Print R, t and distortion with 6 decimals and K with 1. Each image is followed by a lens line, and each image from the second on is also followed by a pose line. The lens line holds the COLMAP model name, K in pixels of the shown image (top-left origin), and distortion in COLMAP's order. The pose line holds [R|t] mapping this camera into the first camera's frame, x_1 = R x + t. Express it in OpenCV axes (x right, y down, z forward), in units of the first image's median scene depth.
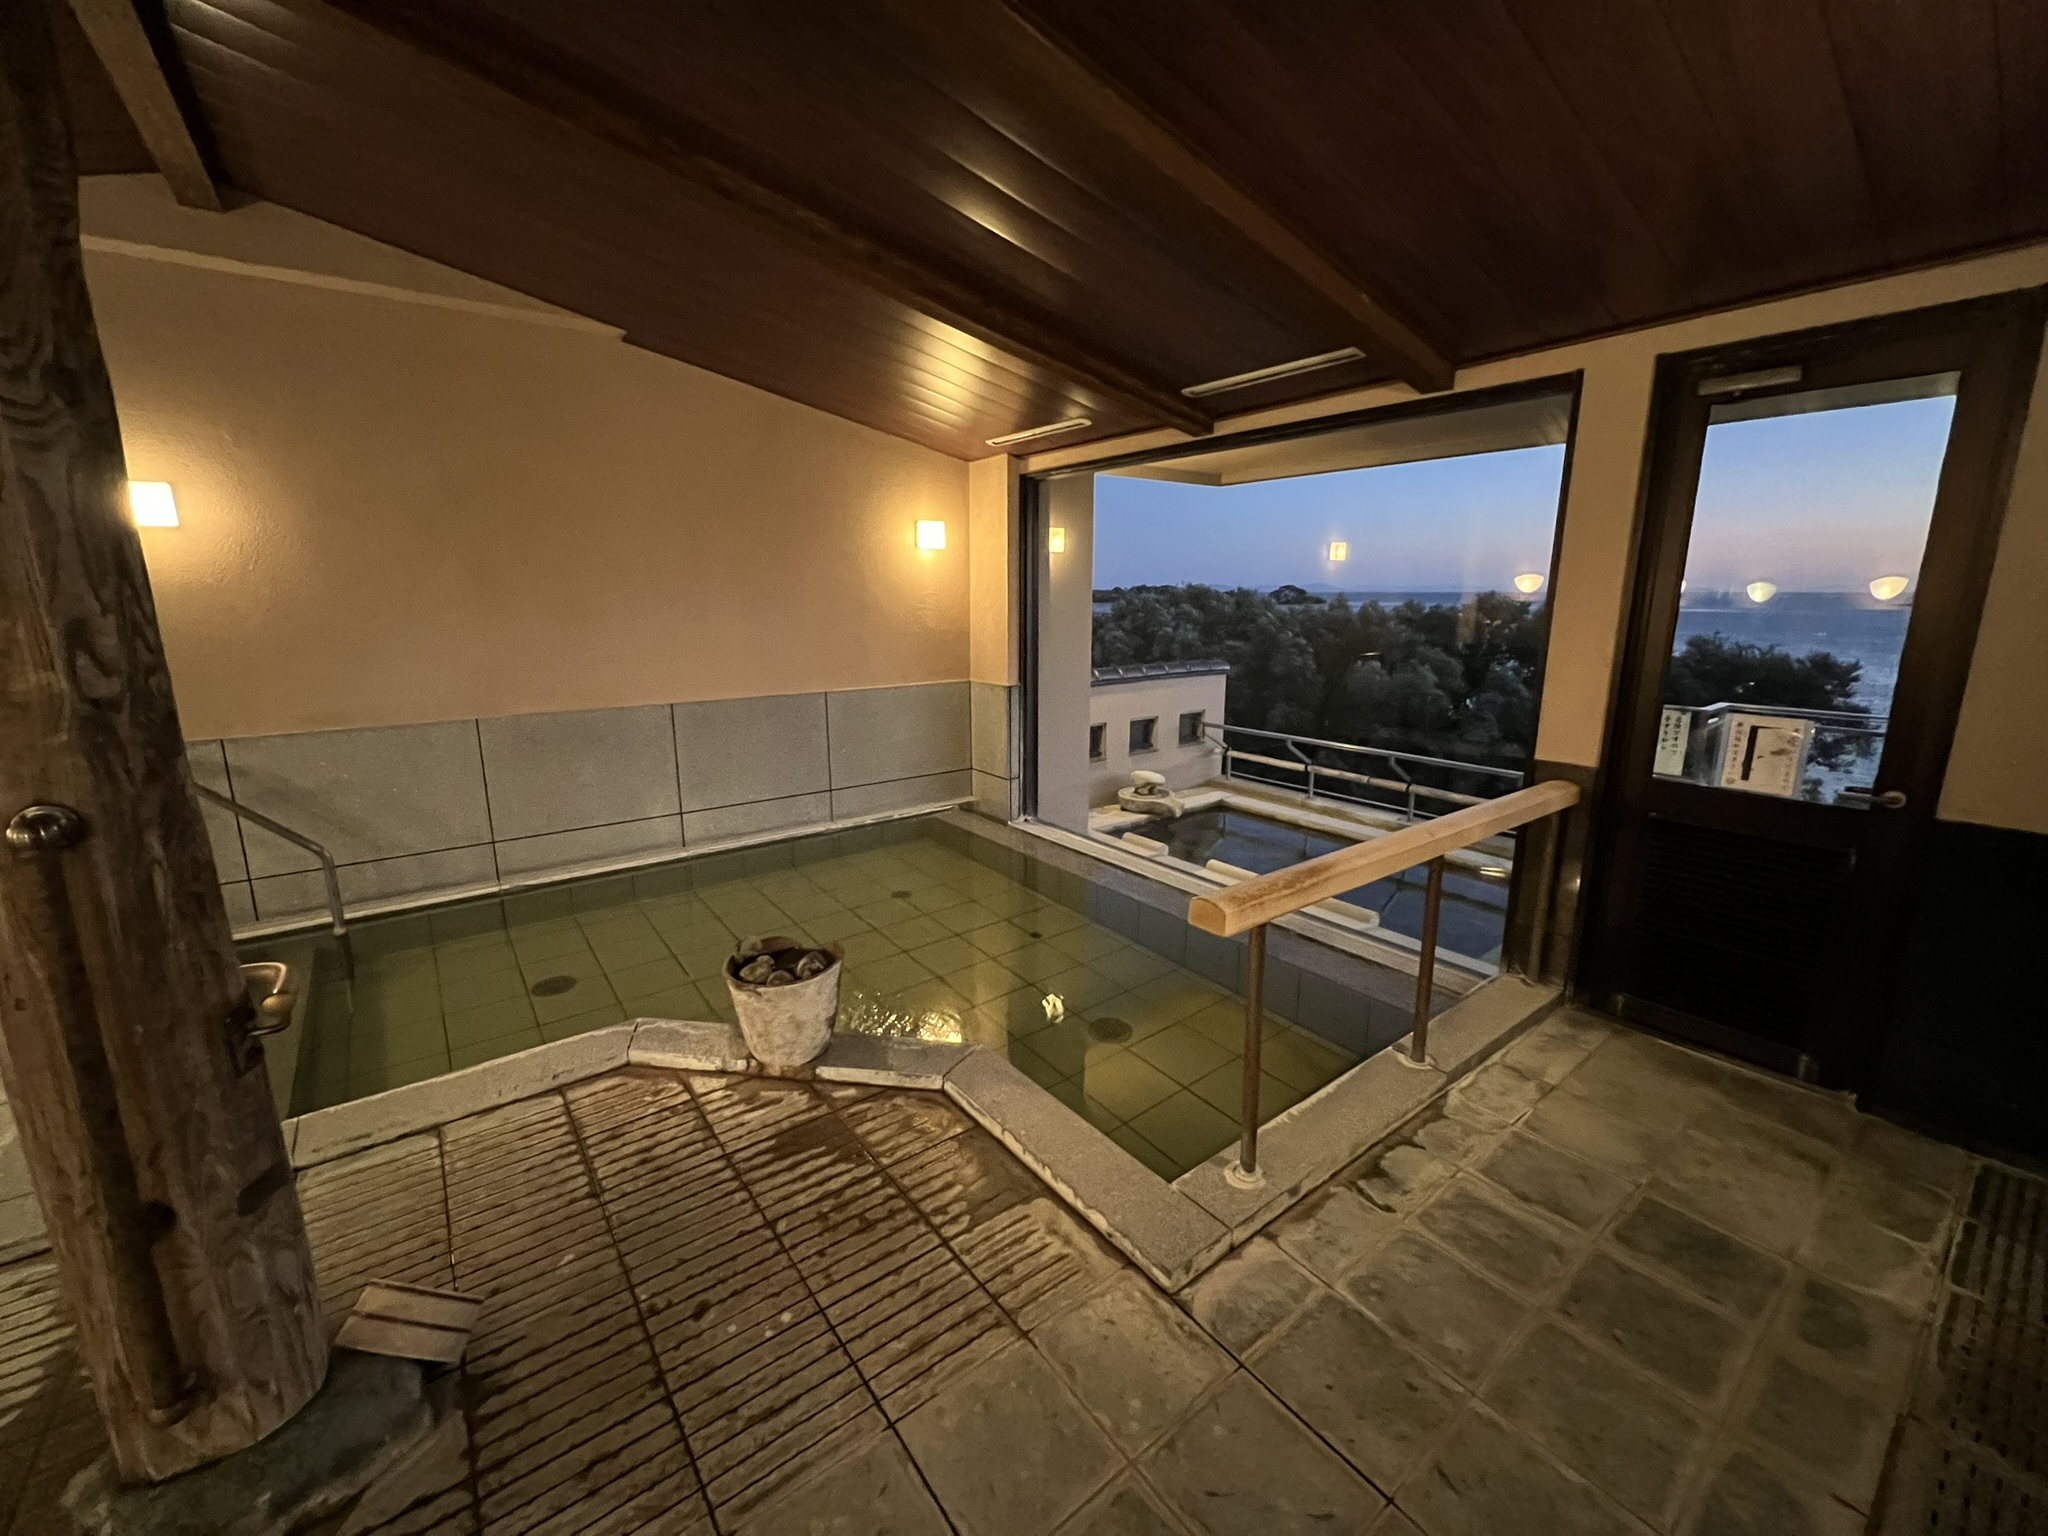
lens RADIAL K [[818.4, 0, 1022.3], [0, 818.4, 757.8], [0, 0, 1]] dist [-0.003201, -0.000099]
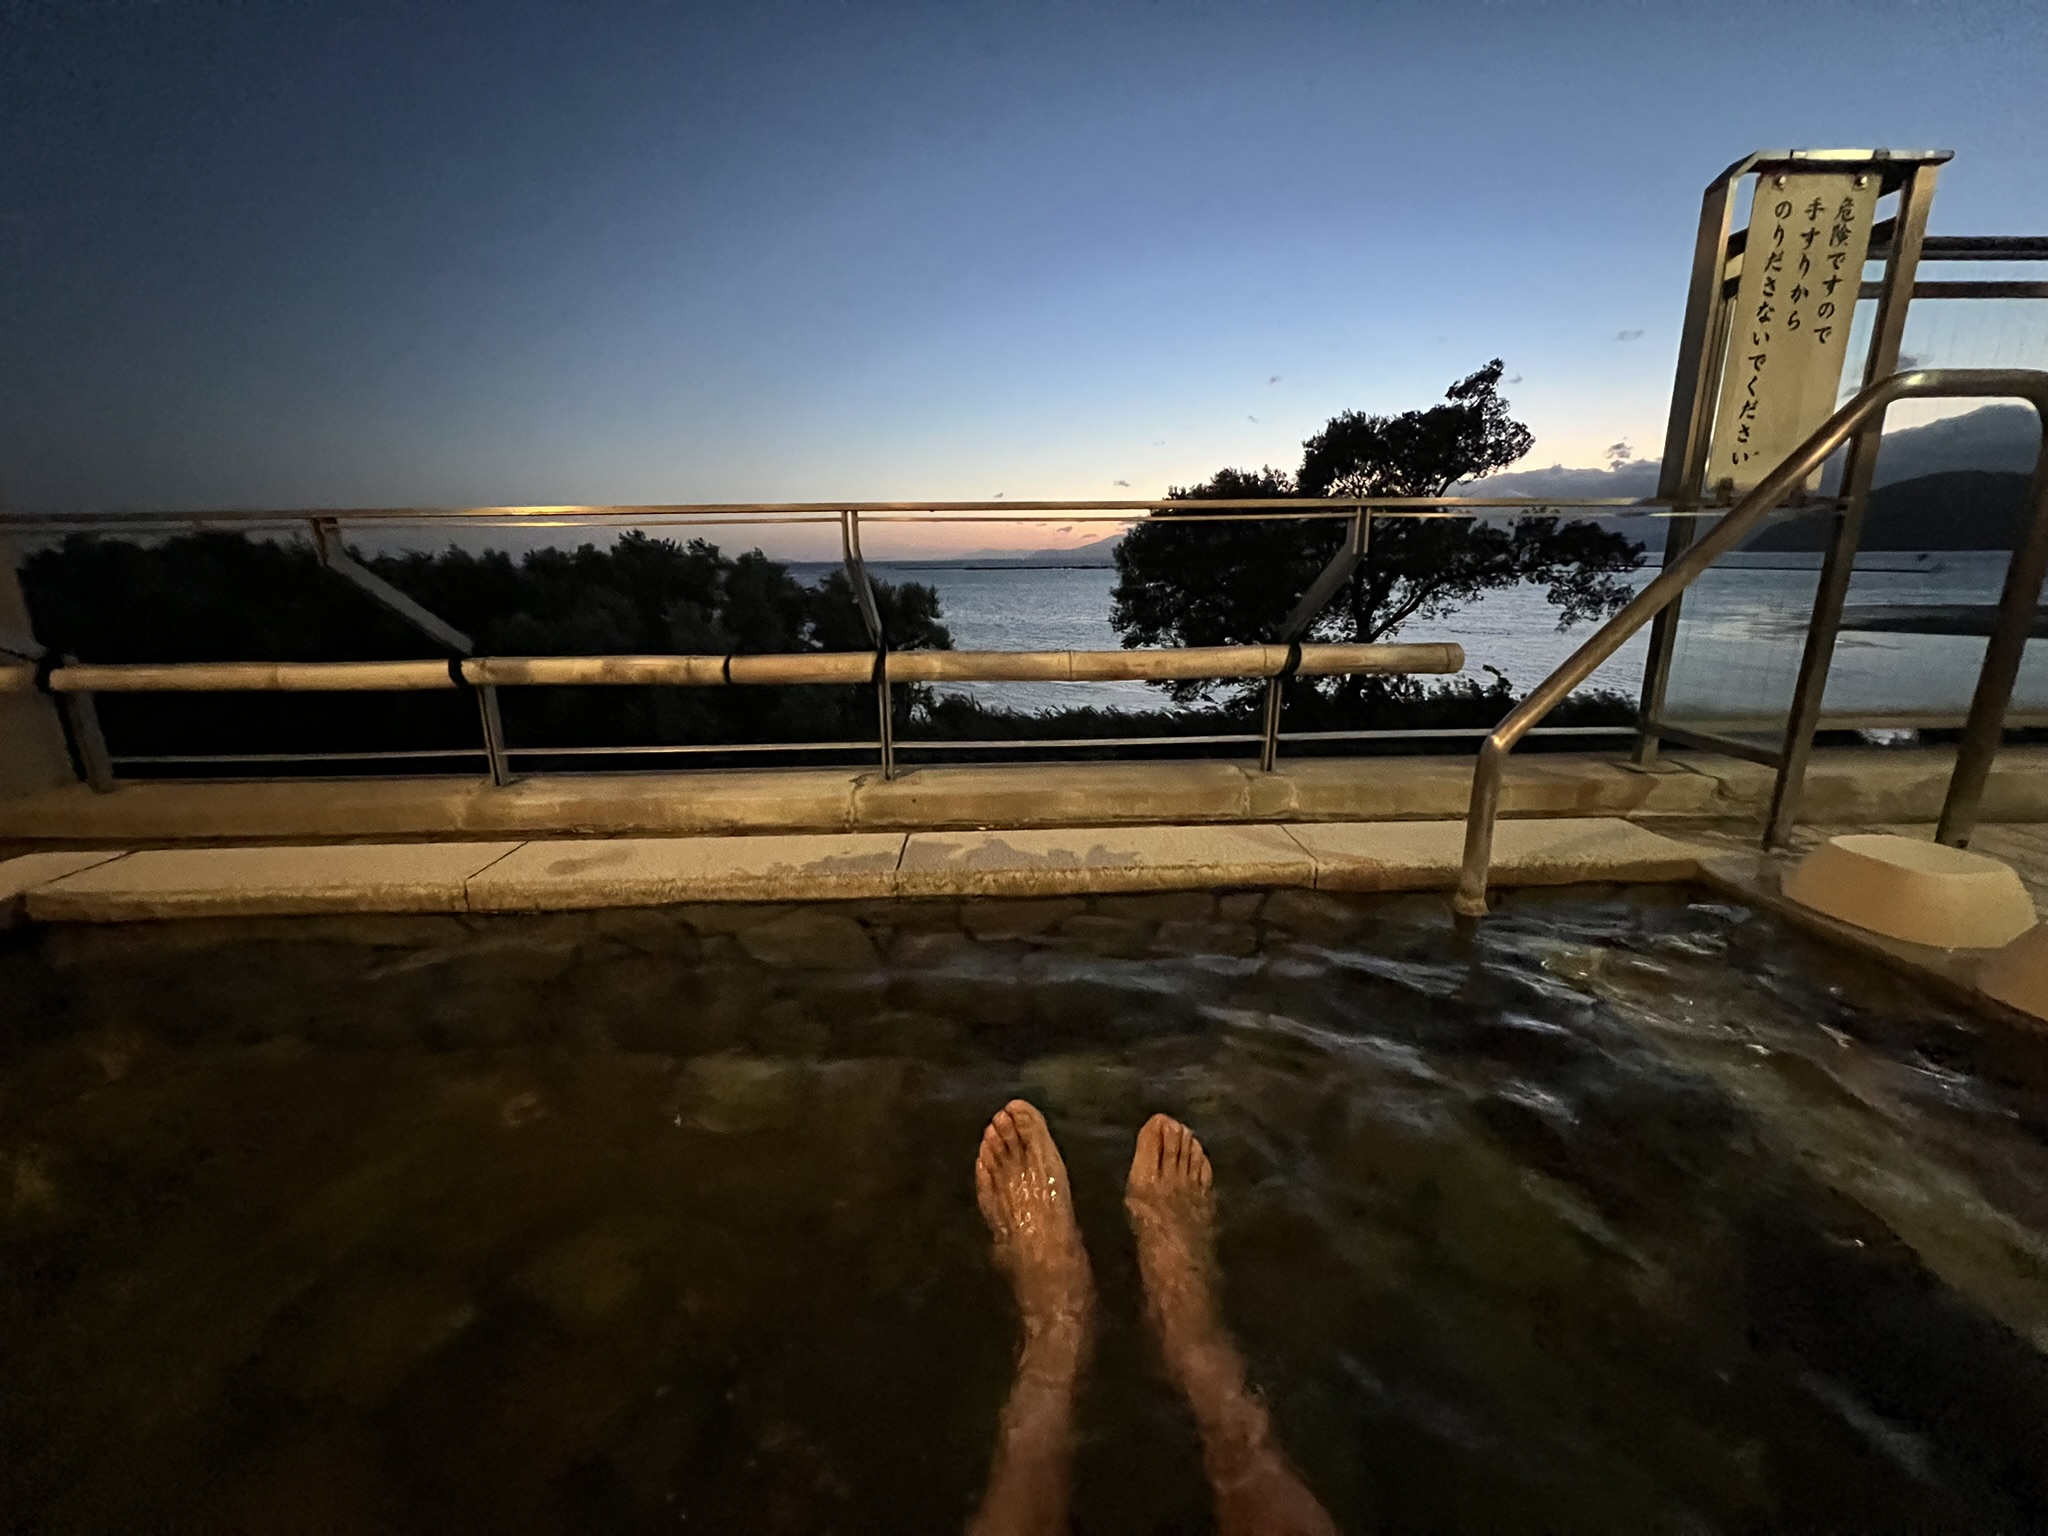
lens RADIAL K [[823.8, 0, 1014.0], [0, 823.8, 758.4], [0, 0, 1]] dist [-0.006621, 0.003549]
pose [[0.586983, -0.200323, 0.784425, 0.232459], [0.176587, 0.977255, 0.117427, 0.036569], [-0.790106, 0.069591, 0.609006, 0.677692]]
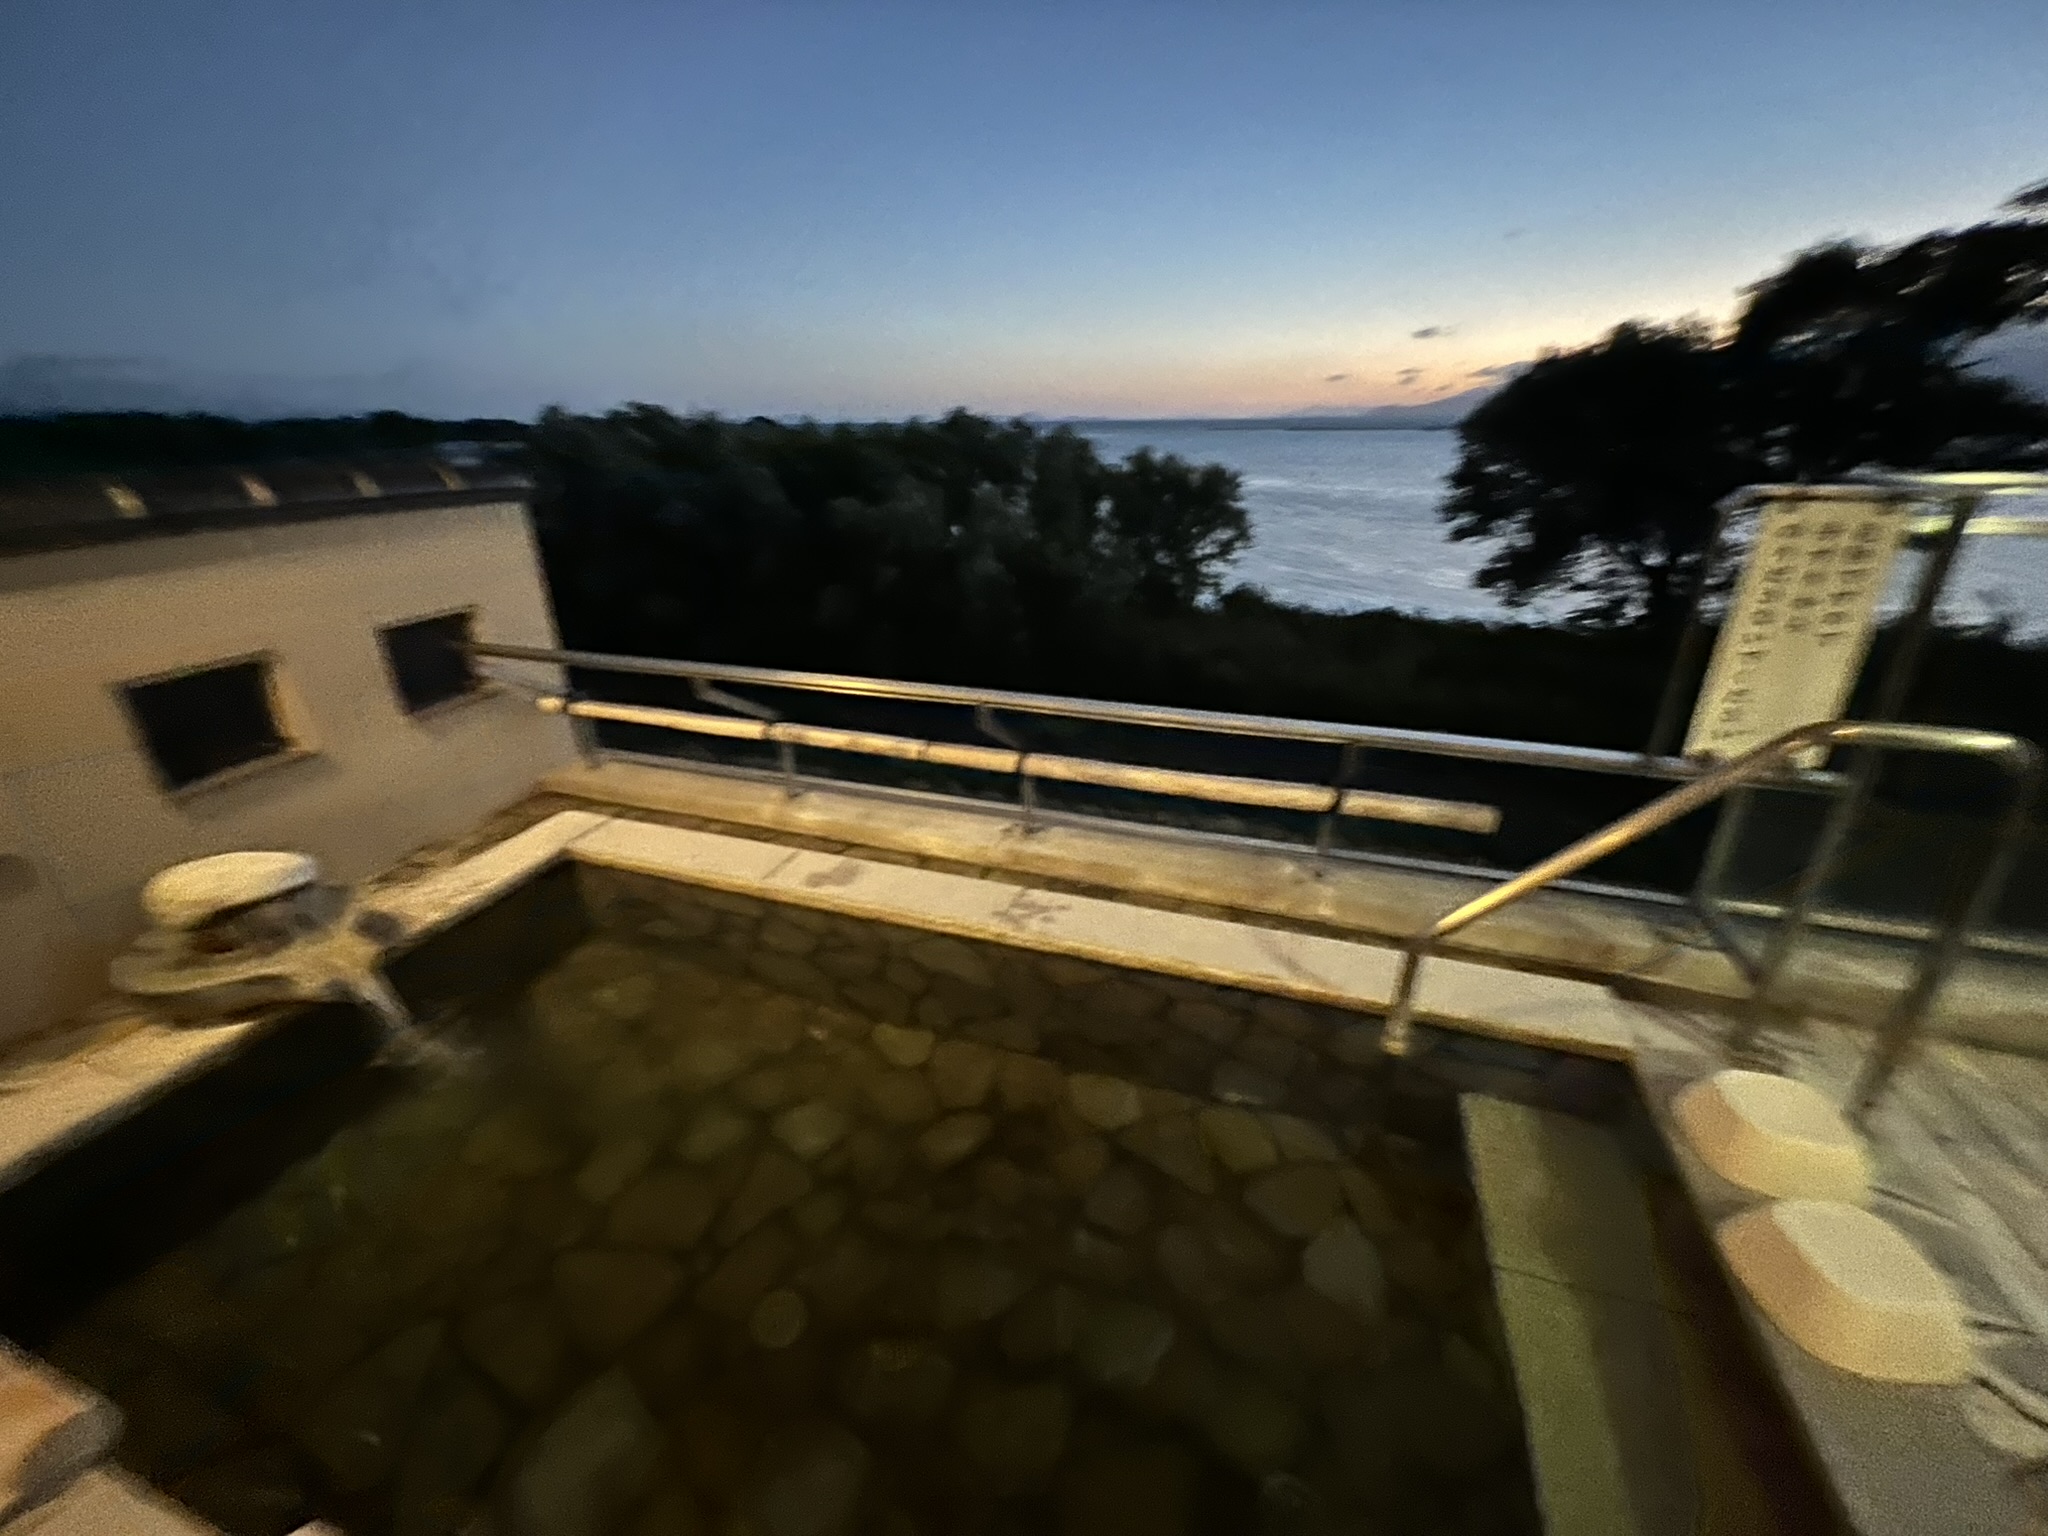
lens RADIAL K [[818.4, 0, 1022.3], [0, 818.4, 757.8], [0, 0, 1]] dist [-0.003201, -0.000099]
pose [[0.830019, -0.219148, 0.512877, 0.231994], [0.120081, 0.968222, 0.219379, -0.044298], [-0.544655, -0.120501, 0.829958, 0.575434]]
